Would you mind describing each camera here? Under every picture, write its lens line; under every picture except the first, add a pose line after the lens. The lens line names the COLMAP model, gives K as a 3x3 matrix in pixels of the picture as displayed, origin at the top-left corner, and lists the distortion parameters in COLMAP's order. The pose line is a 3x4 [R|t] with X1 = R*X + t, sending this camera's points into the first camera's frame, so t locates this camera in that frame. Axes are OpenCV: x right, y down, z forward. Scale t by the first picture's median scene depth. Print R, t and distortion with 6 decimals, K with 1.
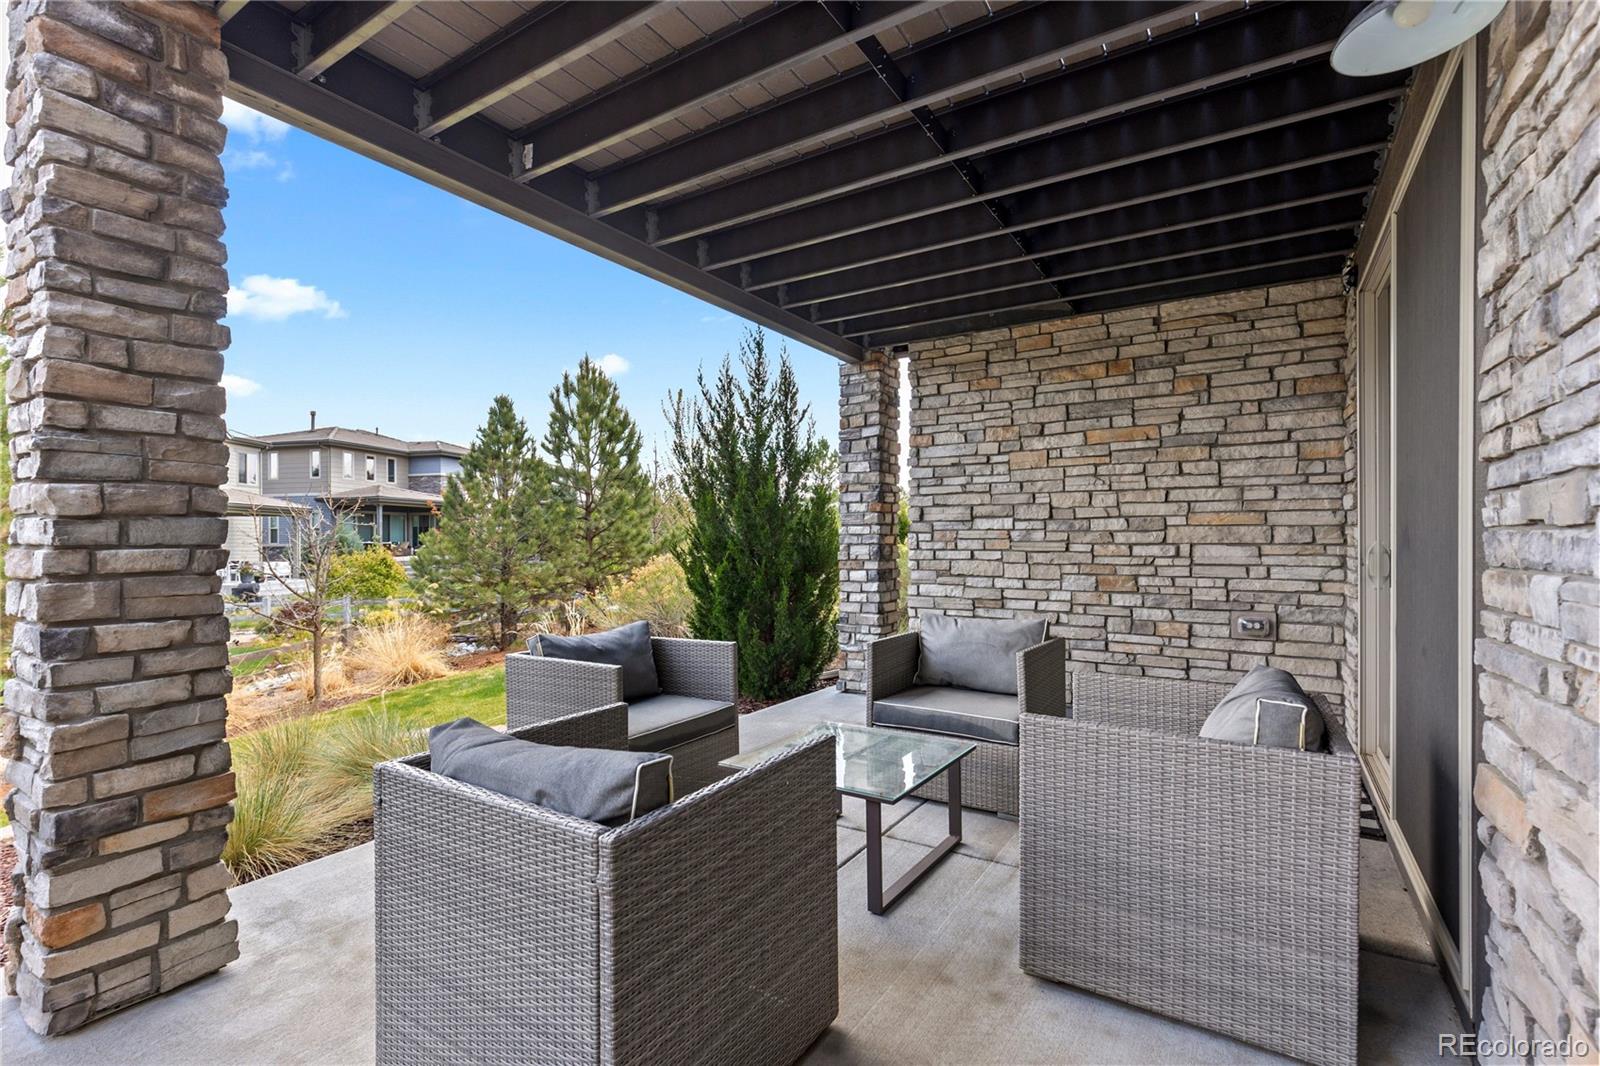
lens RADIAL K [[736.9, 0, 805.9], [0, 736.9, 553.5], [0, 0, 1]] dist [0.000523, -0.000150]
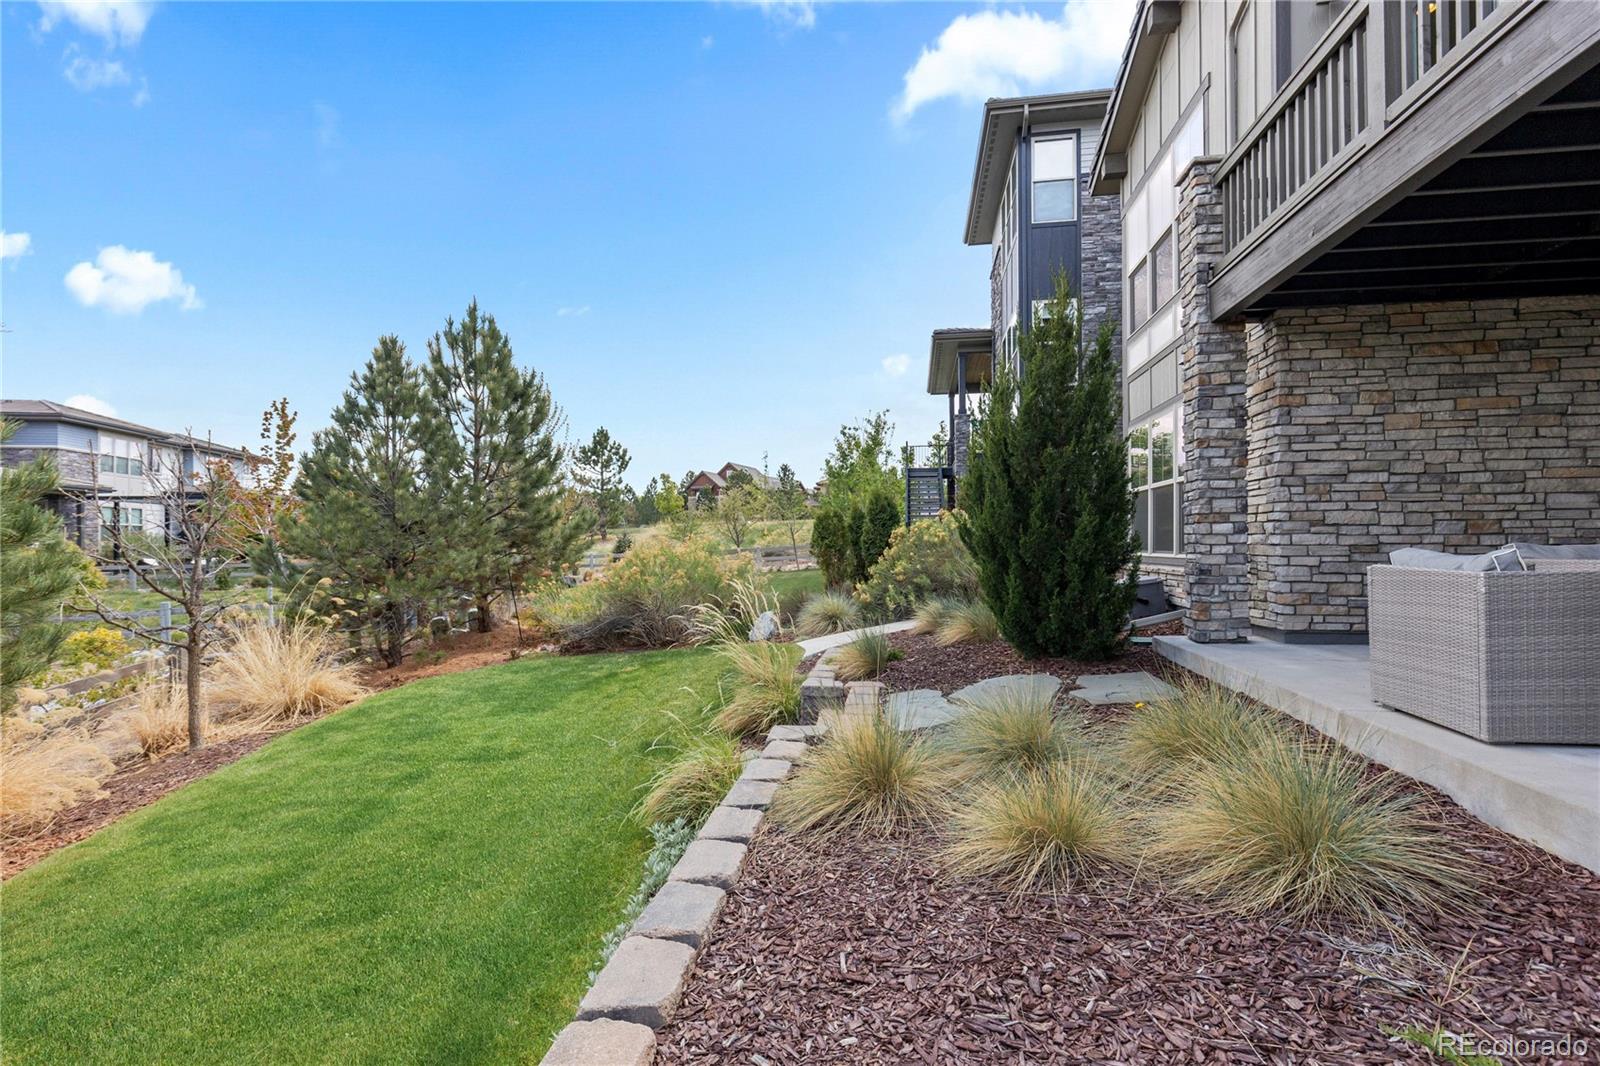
lens RADIAL K [[736.9, 0, 805.9], [0, 736.9, 553.5], [0, 0, 1]] dist [0.000523, -0.000150]
pose [[0.907781, -0.007089, 0.419384, -1.043596], [0.011726, 0.999895, -0.008481, 0.078592], [-0.419280, 0.012617, 0.907769, 0.360760]]
